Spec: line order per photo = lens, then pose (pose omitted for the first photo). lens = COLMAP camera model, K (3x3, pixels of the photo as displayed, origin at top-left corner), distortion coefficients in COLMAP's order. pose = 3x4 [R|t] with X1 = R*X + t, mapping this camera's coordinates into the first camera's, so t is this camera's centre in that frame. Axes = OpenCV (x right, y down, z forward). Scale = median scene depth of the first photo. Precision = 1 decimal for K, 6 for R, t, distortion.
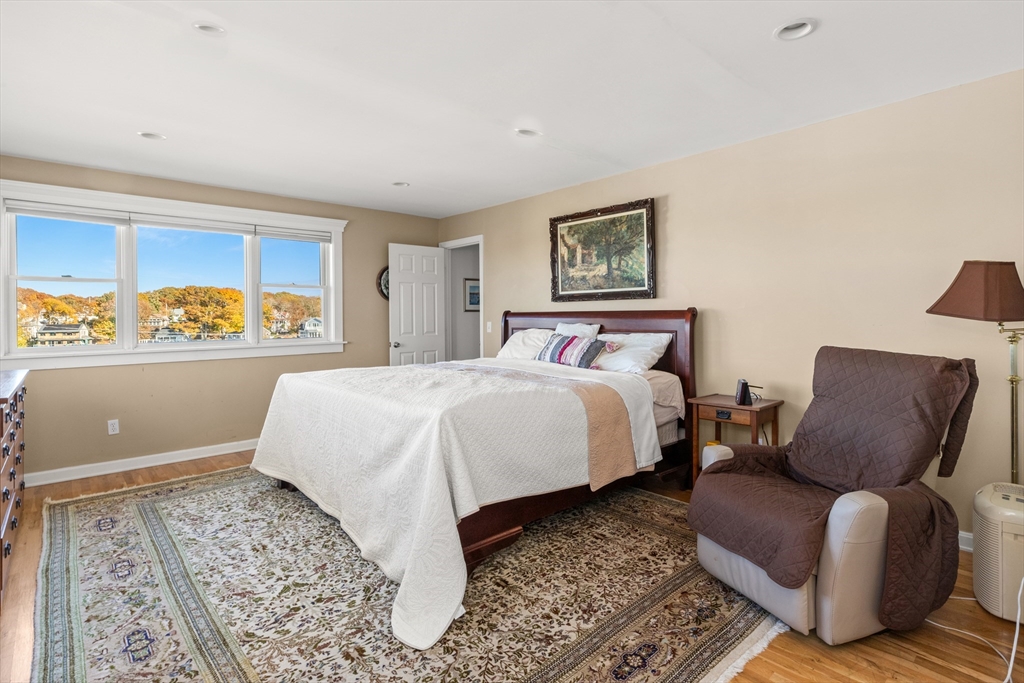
lens RADIAL K [[512.9, 0, 521.5], [0, 512.9, 316.3], [0, 0, 1]] dist [-0.000011, 0.000028]
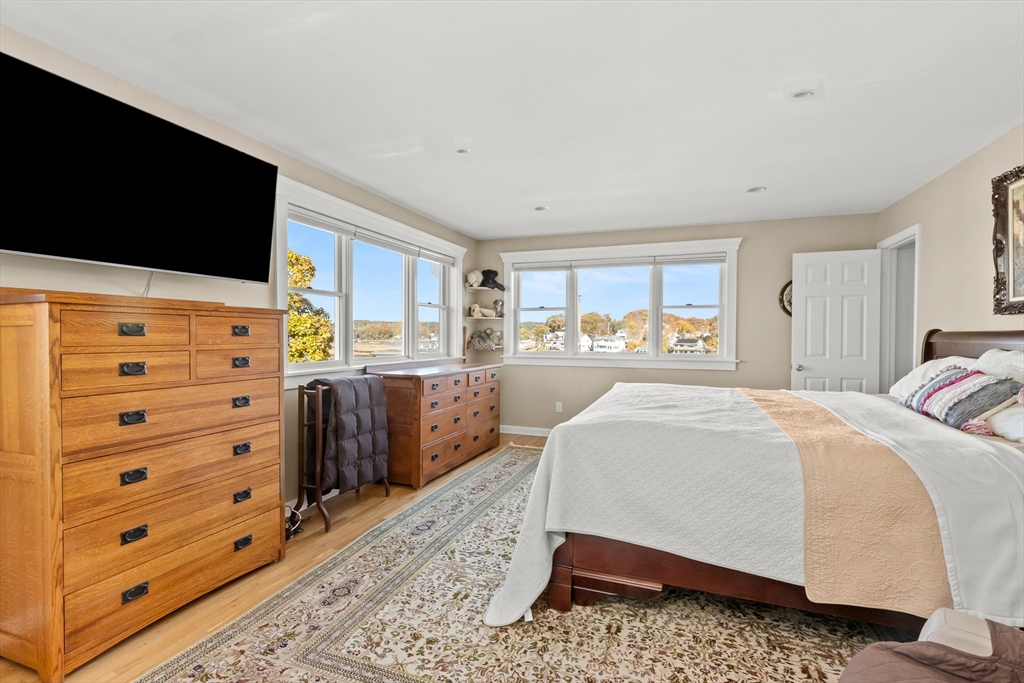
lens RADIAL K [[466.4, 0, 512.0], [0, 466.4, 341.5], [0, 0, 1]] dist [0.002921, 0.000553]
pose [[0.454377, 0.024182, -0.890481, 0.458274], [-0.010393, 0.999707, 0.021845, -0.003765], [0.890749, -0.000671, 0.454495, 0.352052]]
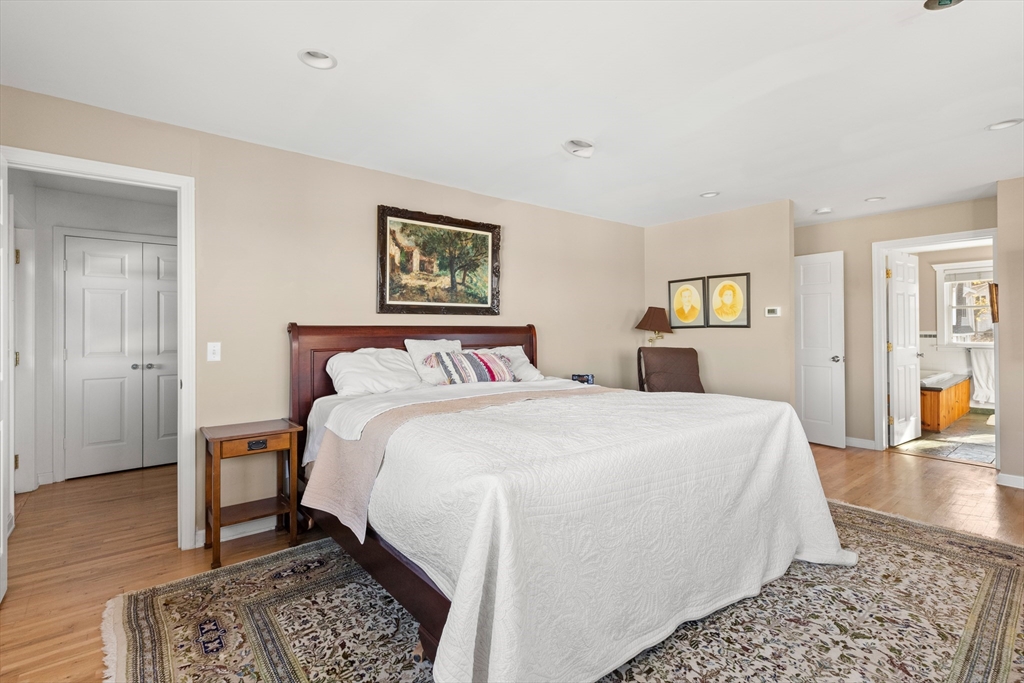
lens RADIAL K [[472.1, 0, 517.1], [0, 472.1, 327.3], [0, 0, 1]] dist [0.000903, 0.000416]
pose [[0.055005, 0.010052, 0.998435, -0.988306], [0.002742, 0.999944, -0.010218, 0.002114], [-0.998482, 0.003300, 0.054975, 1.159624]]
